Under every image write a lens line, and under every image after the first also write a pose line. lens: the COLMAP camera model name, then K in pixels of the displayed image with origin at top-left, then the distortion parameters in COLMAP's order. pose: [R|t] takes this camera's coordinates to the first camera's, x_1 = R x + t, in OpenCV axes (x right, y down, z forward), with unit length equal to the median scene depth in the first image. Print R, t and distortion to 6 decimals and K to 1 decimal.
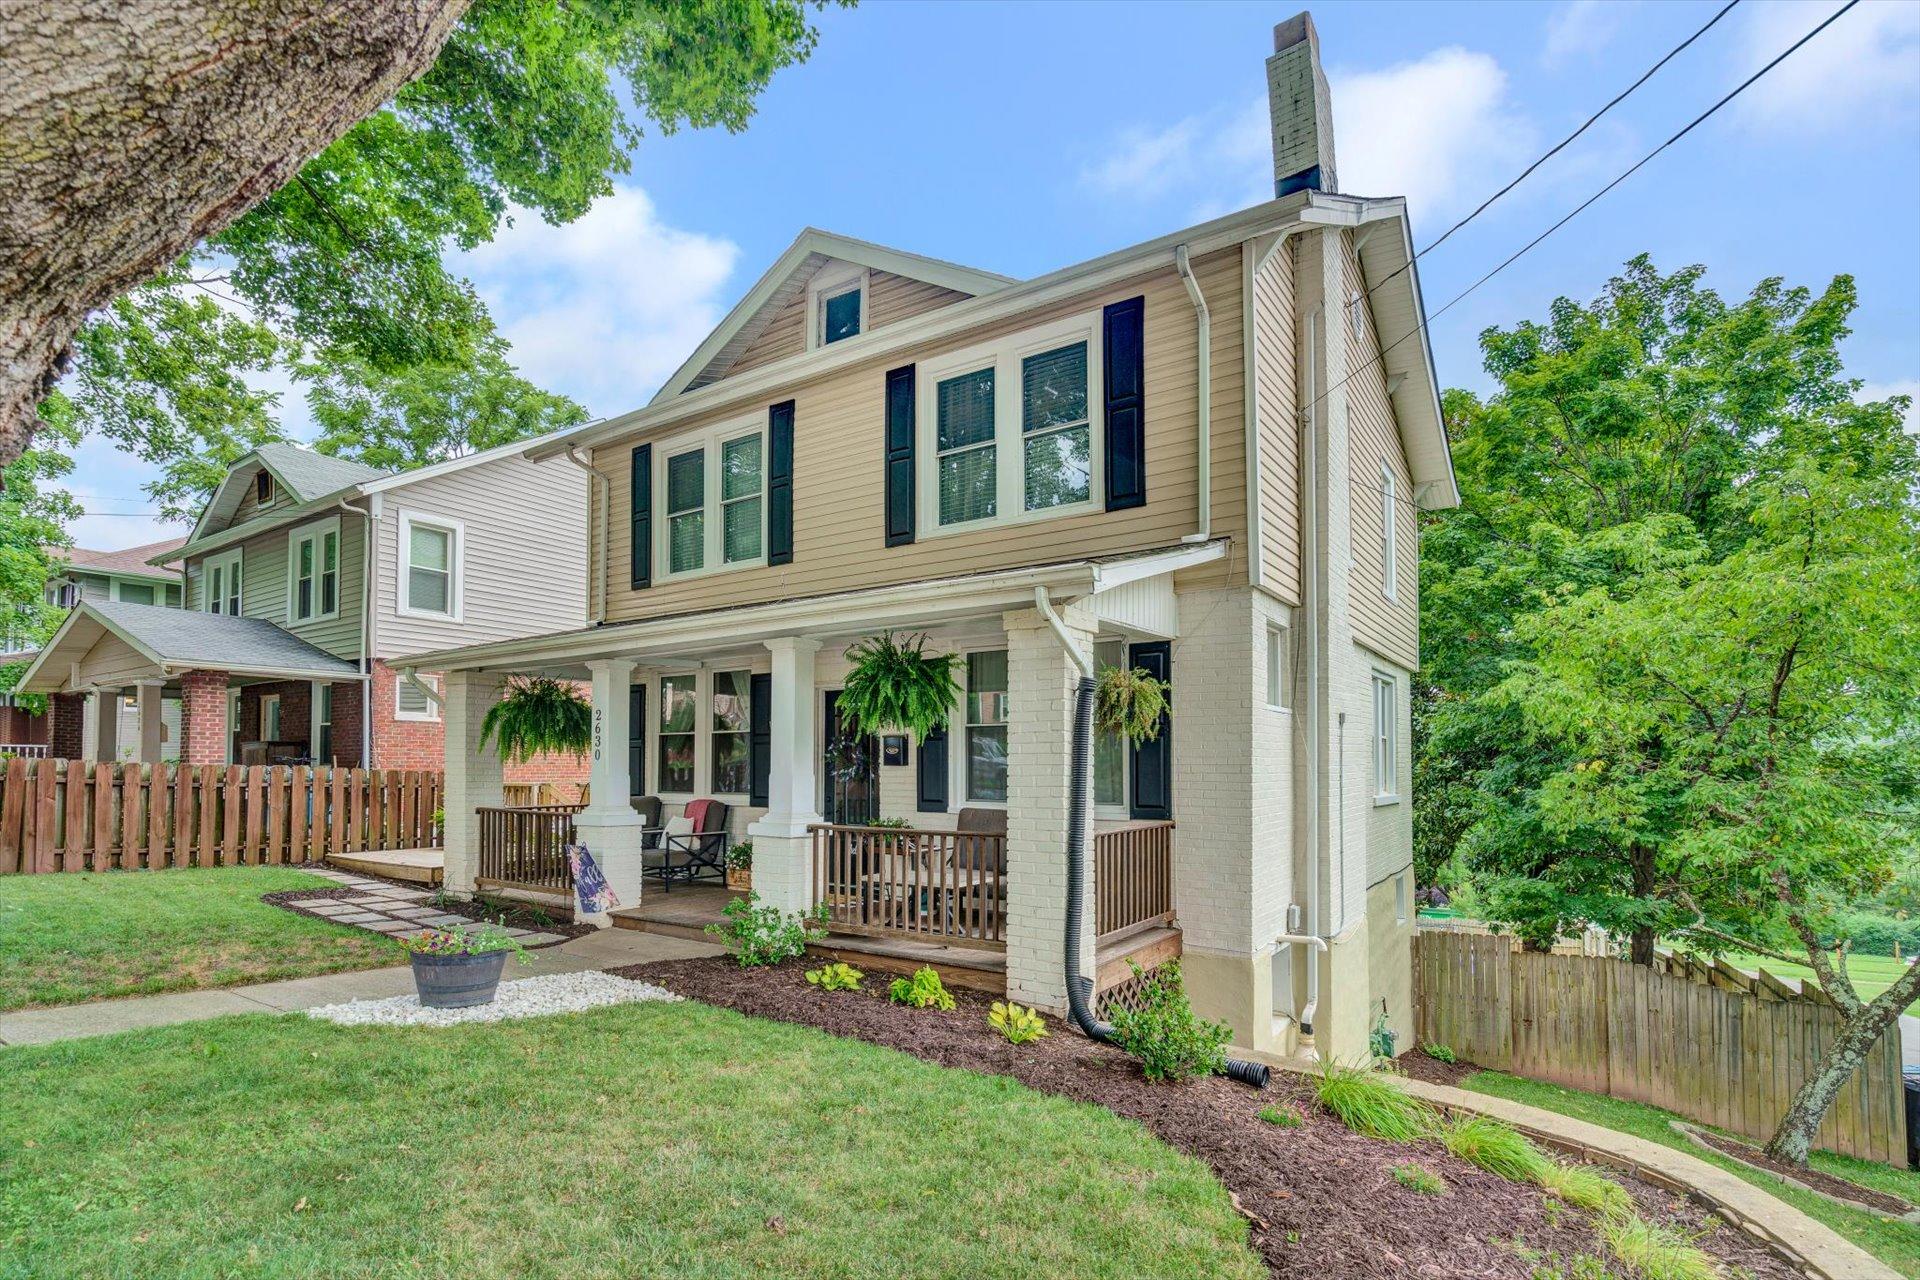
lens RADIAL K [[923.5, 0, 962.8], [0, 923.5, 726.3], [0, 0, 1]] dist [-0.002275, -0.000271]
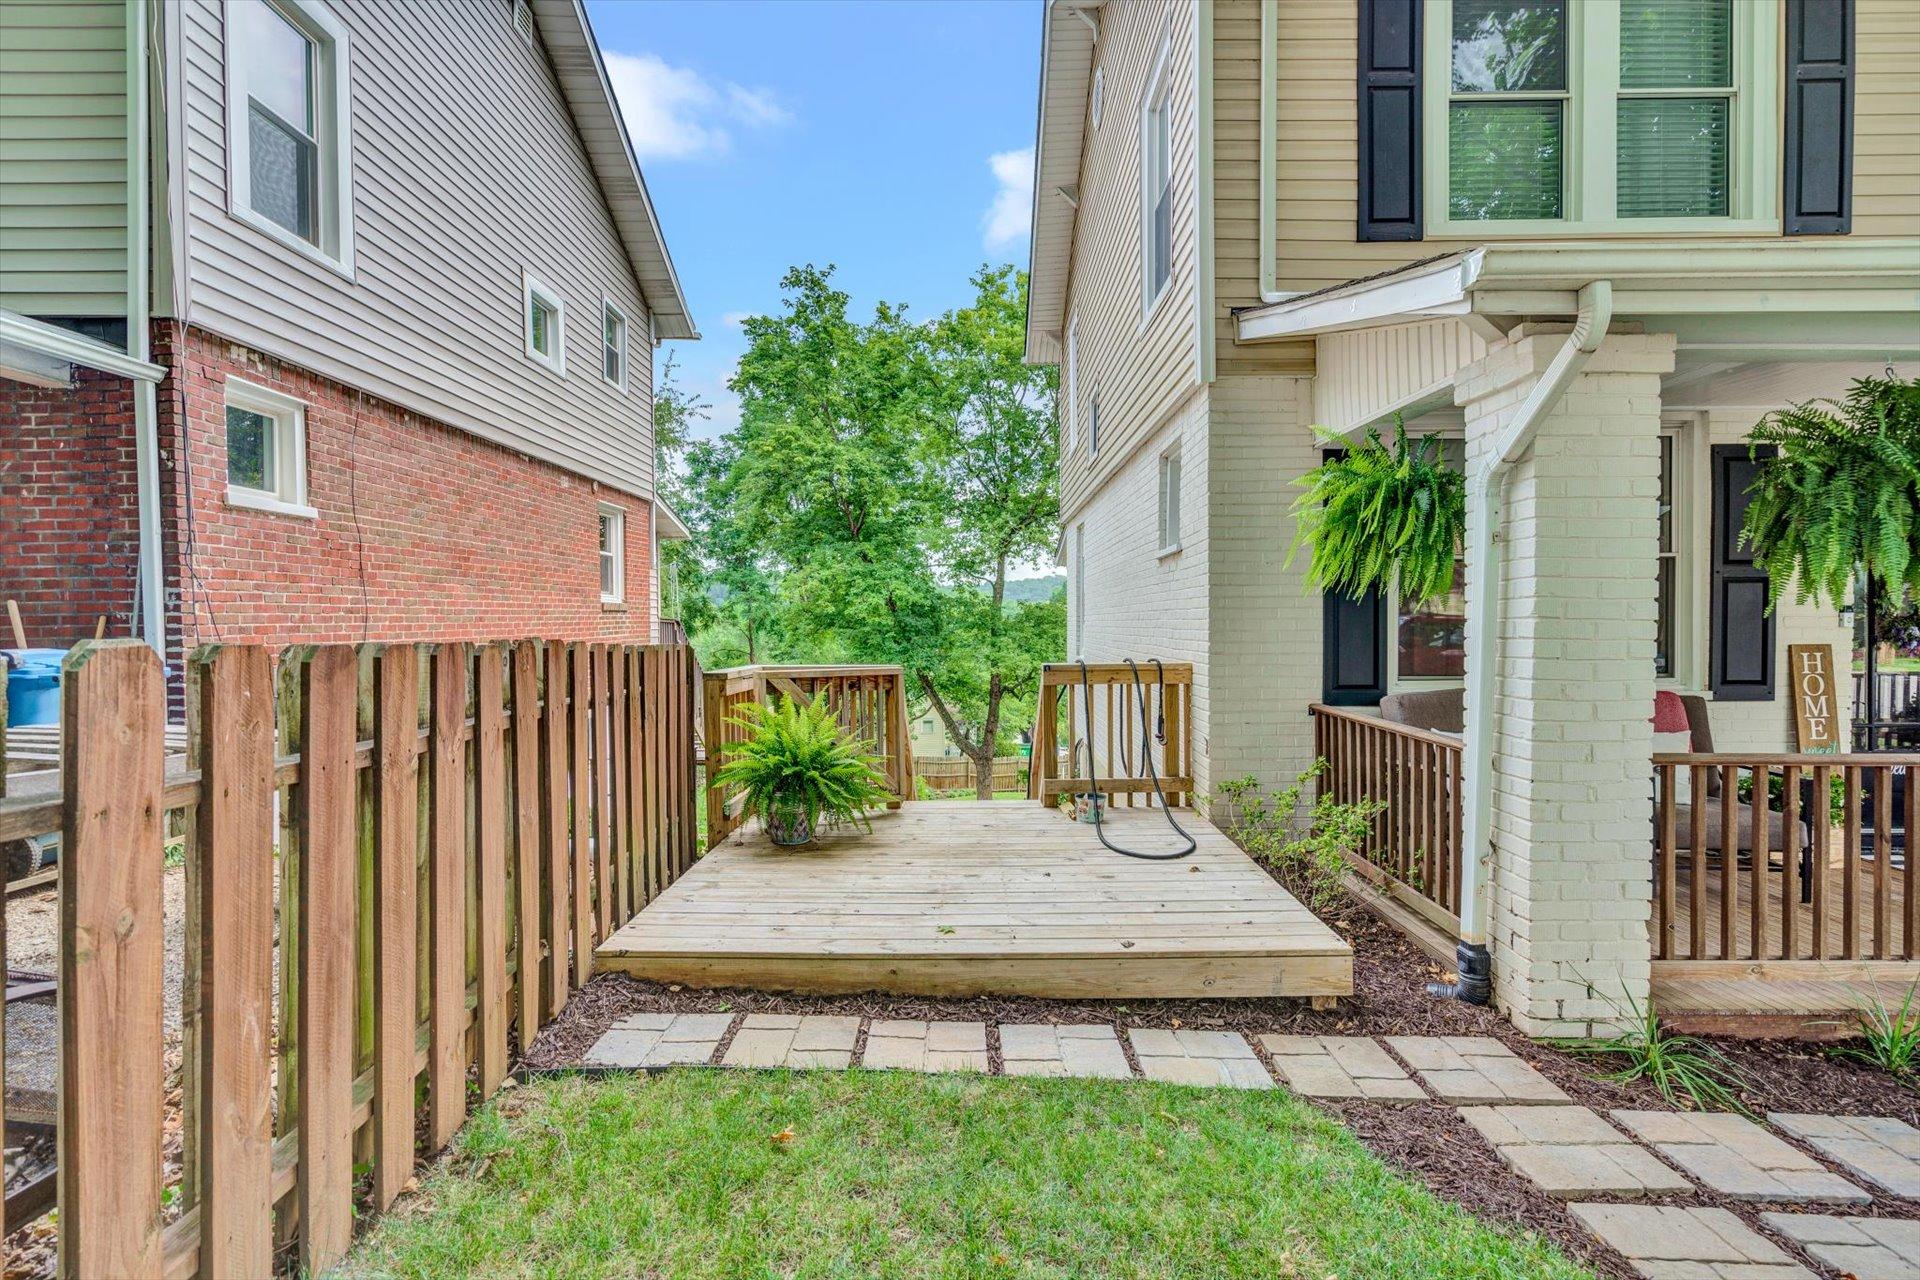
lens RADIAL K [[912.6, 0, 958.9], [0, 912.6, 616.6], [0, 0, 1]] dist [-0.006891, -0.000741]
pose [[0.828507, -0.003724, 0.559966, -0.944803], [-0.017505, 0.999317, 0.032545, 0.032327], [-0.559705, -0.036766, 0.827876, 0.888297]]
